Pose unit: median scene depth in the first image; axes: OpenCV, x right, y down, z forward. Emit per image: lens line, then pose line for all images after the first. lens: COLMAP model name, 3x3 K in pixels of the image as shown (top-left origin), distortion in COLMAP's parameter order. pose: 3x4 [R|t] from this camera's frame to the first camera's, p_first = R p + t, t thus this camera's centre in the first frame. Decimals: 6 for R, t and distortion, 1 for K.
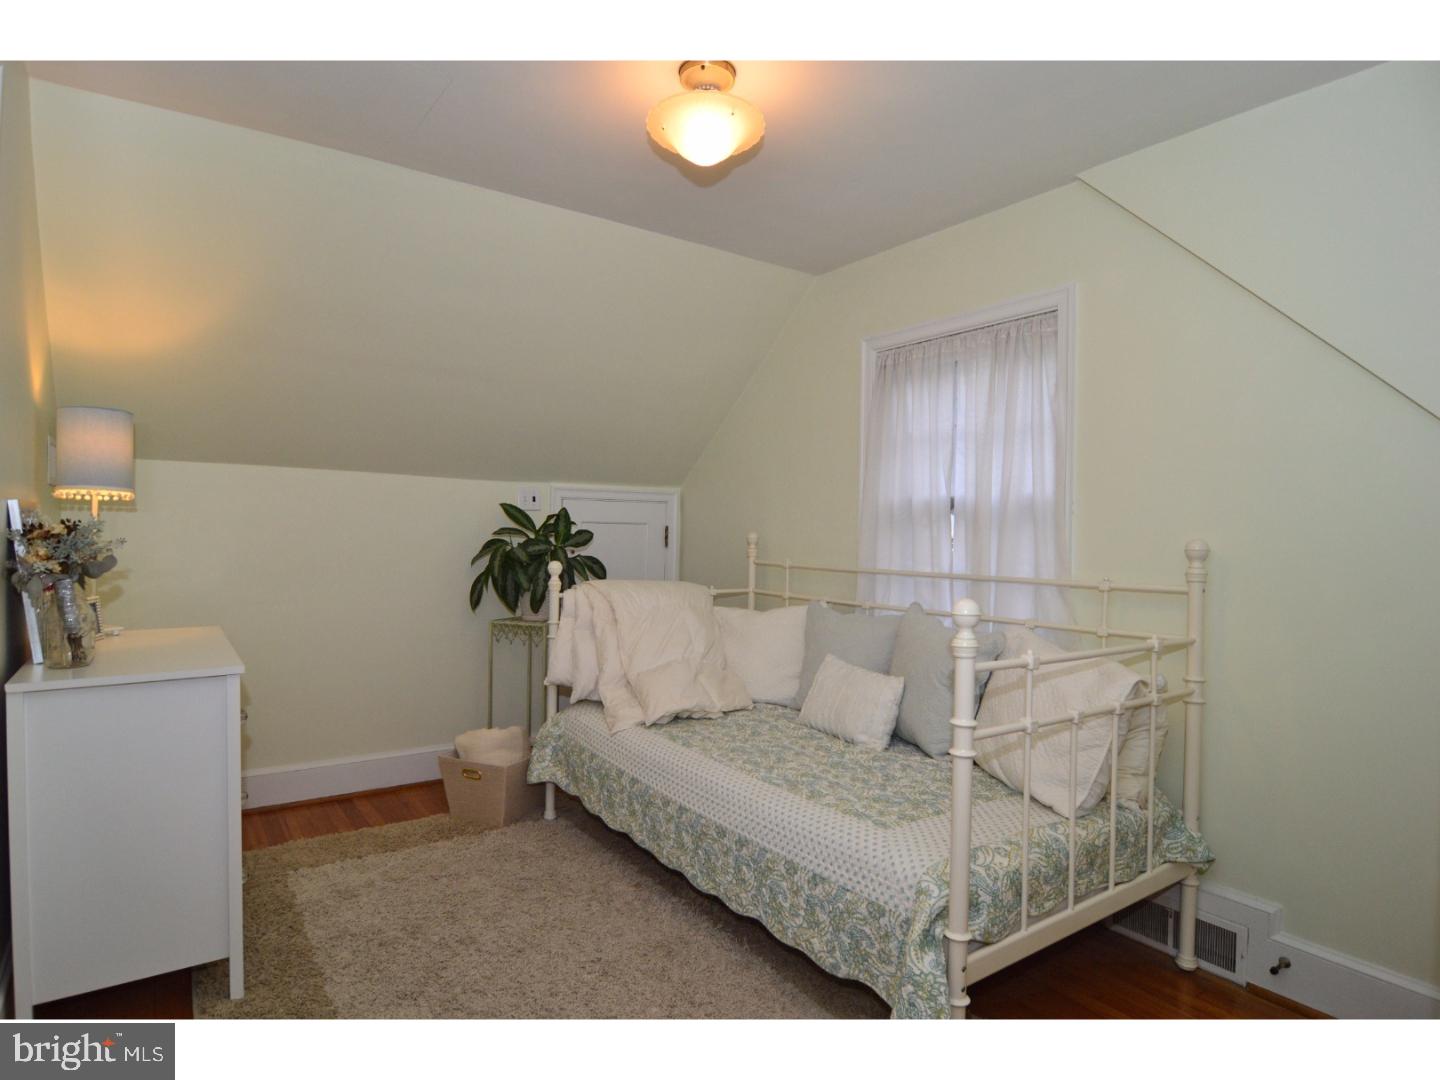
lens RADIAL K [[811.9, 0, 720.0], [0, 811.9, 540.0], [0, 0, 1]] dist [-0.000439, -0.000095]
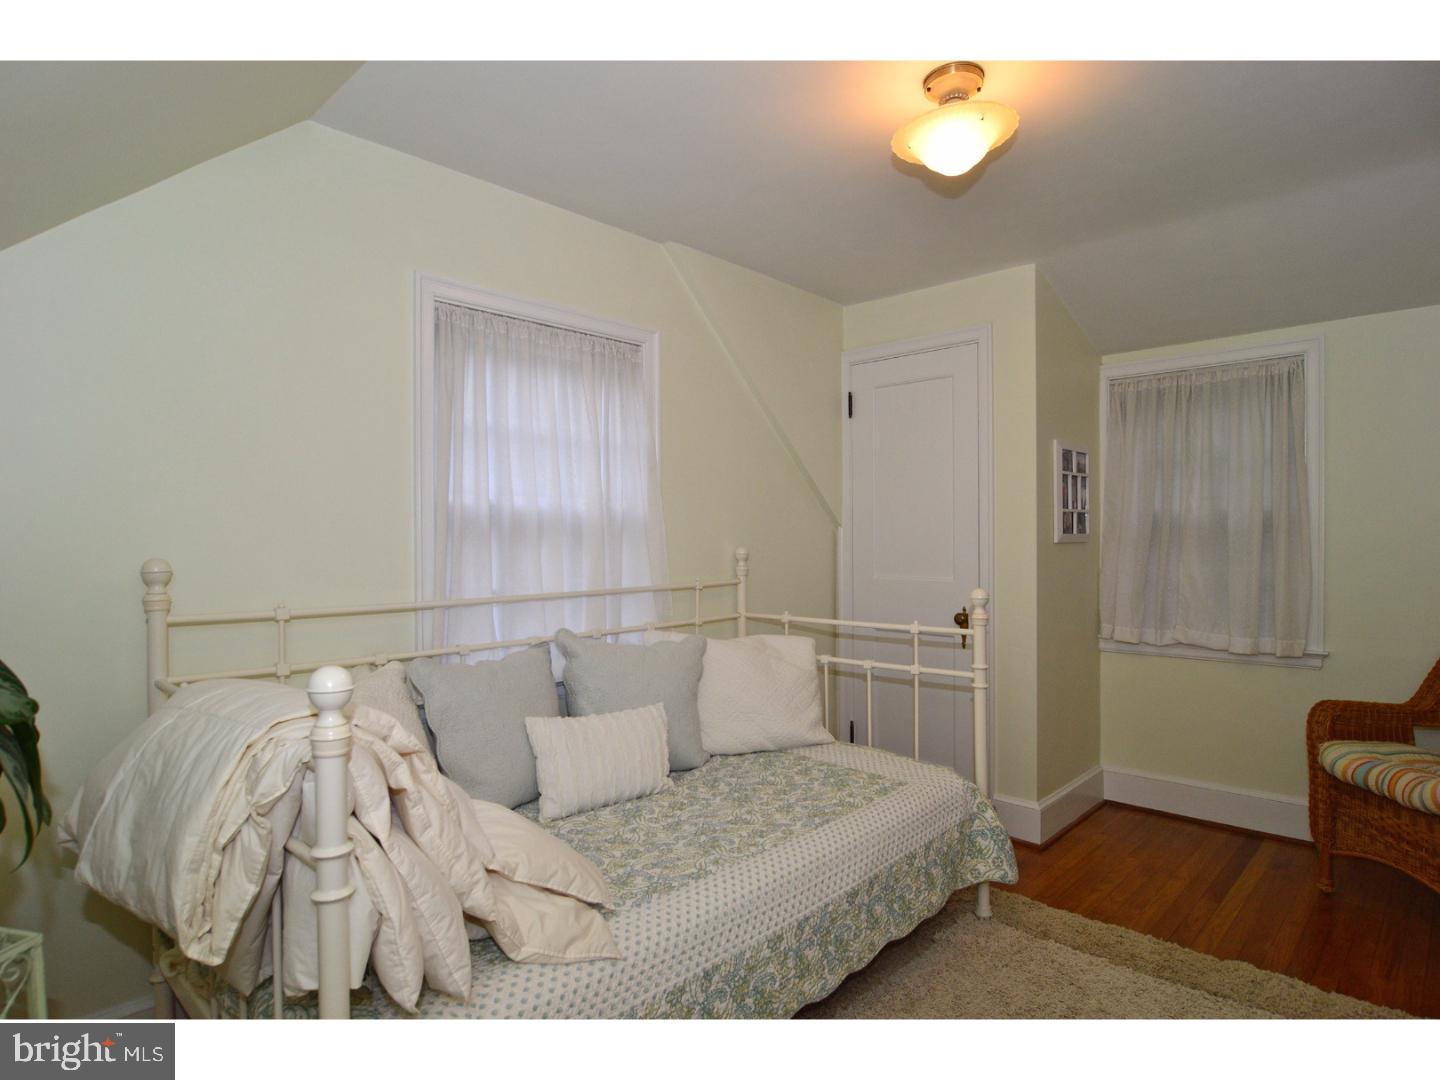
lens RADIAL K [[759.8, 0, 720.0], [0, 759.8, 540.0], [0, 0, 1]] dist [-0.091576, 0.000041]
pose [[-0.168001, 0.000294, 0.985787, -0.666594], [0.033622, 0.999420, 0.005432, -0.017157], [-0.985213, 0.034057, -0.167913, 1.136705]]
